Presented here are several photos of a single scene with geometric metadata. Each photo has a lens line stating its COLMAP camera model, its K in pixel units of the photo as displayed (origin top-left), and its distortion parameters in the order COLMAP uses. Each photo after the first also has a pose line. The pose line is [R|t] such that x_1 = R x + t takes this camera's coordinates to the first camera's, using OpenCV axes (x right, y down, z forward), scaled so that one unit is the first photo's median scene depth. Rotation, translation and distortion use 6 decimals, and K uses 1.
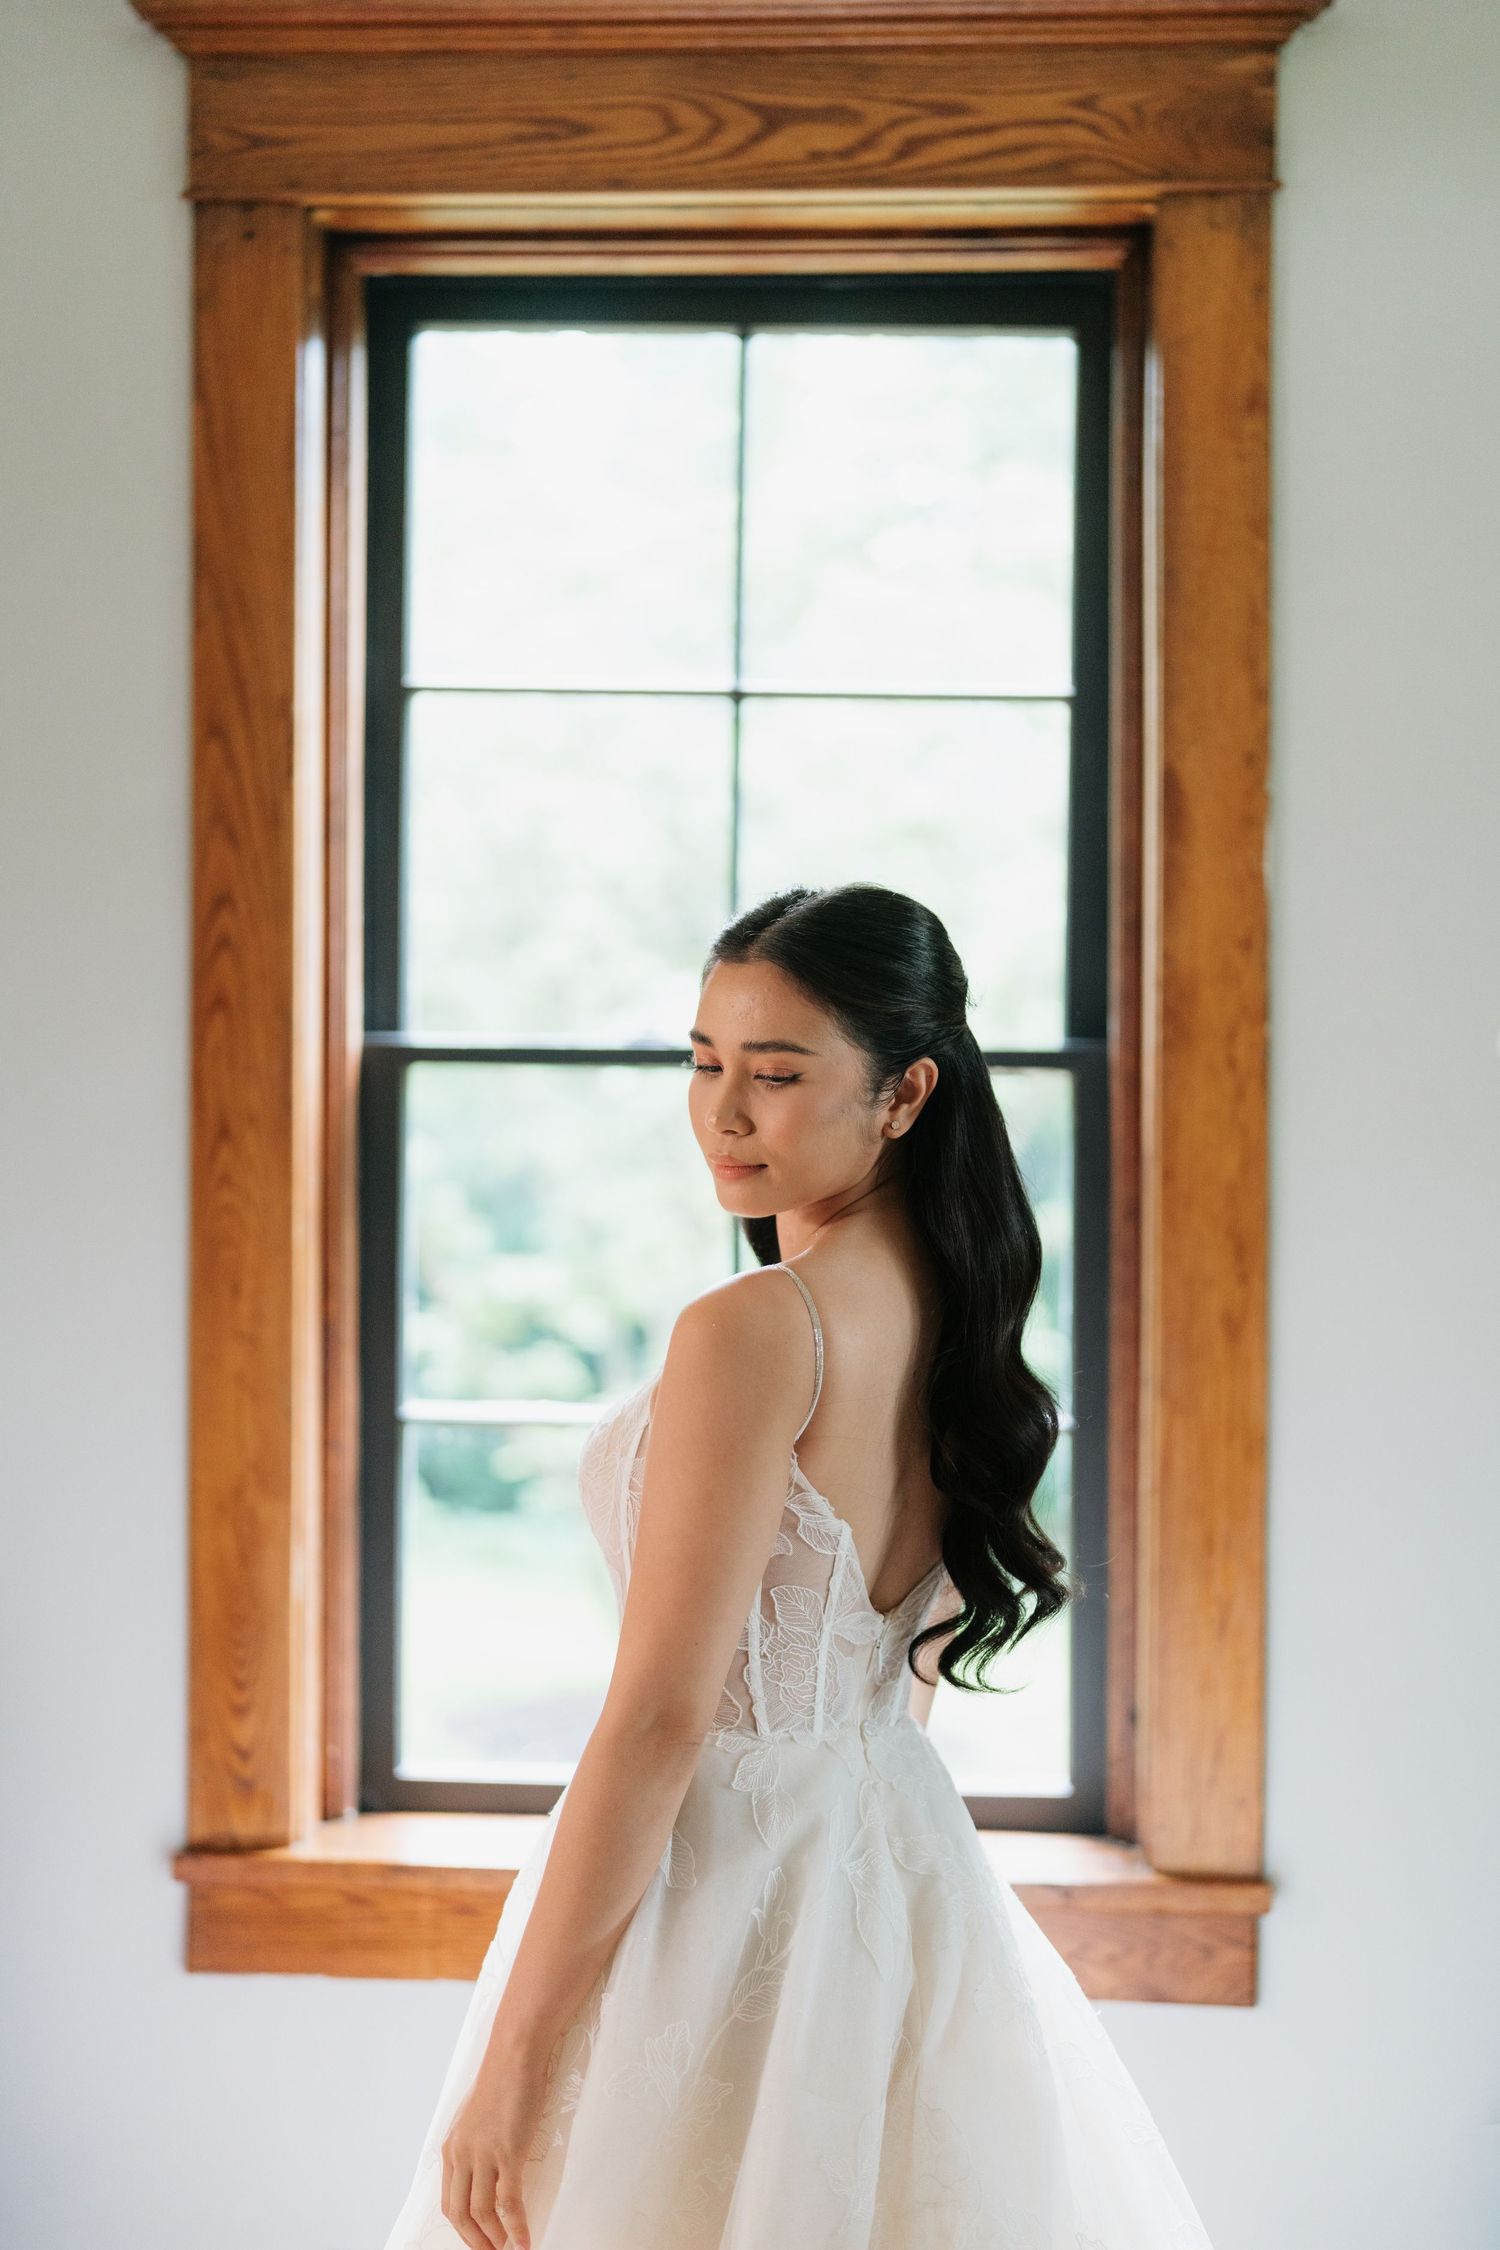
lens RADIAL K [[3293.9, 0, 750.2], [0, 3293.9, 1115.4], [0, 0, 1]] dist [0.000304, 0.169173]
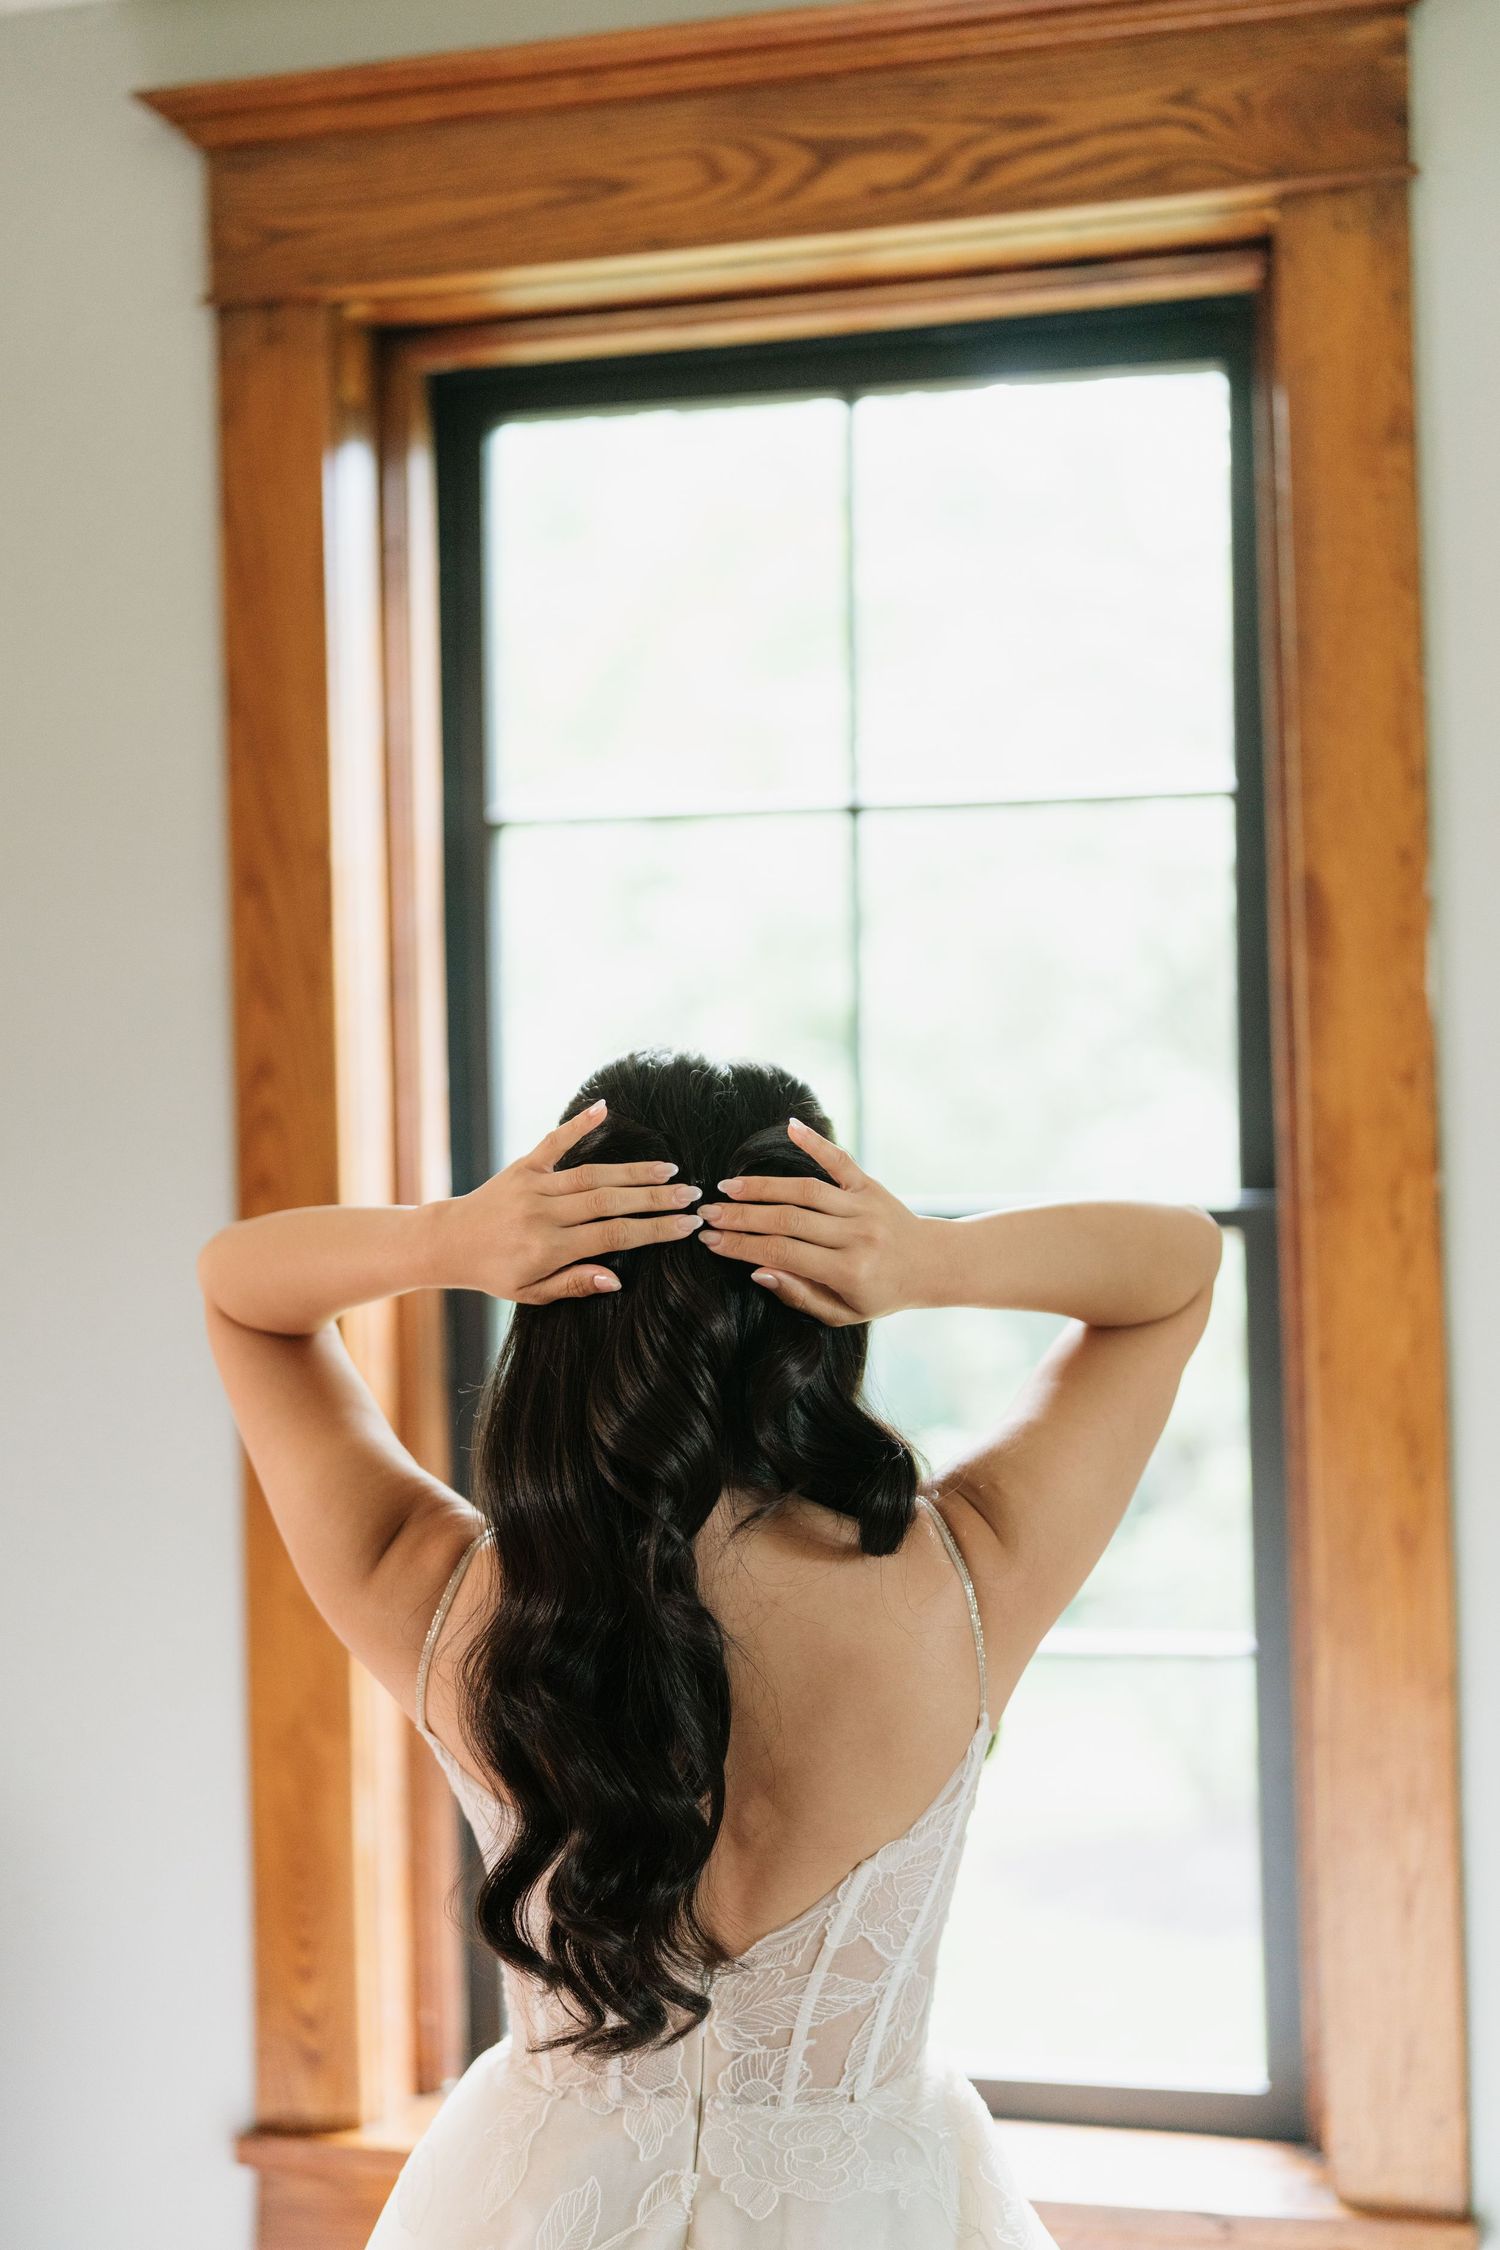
lens RADIAL K [[3293.9, 0, 750.2], [0, 3293.9, 1115.4], [0, 0, 1]] dist [0.000304, 0.169173]
pose [[0.974380, -0.034320, -0.222276, 0.171994], [0.028465, 0.999160, -0.029493, -0.022740], [0.223101, 0.022410, 0.974538, 0.150997]]
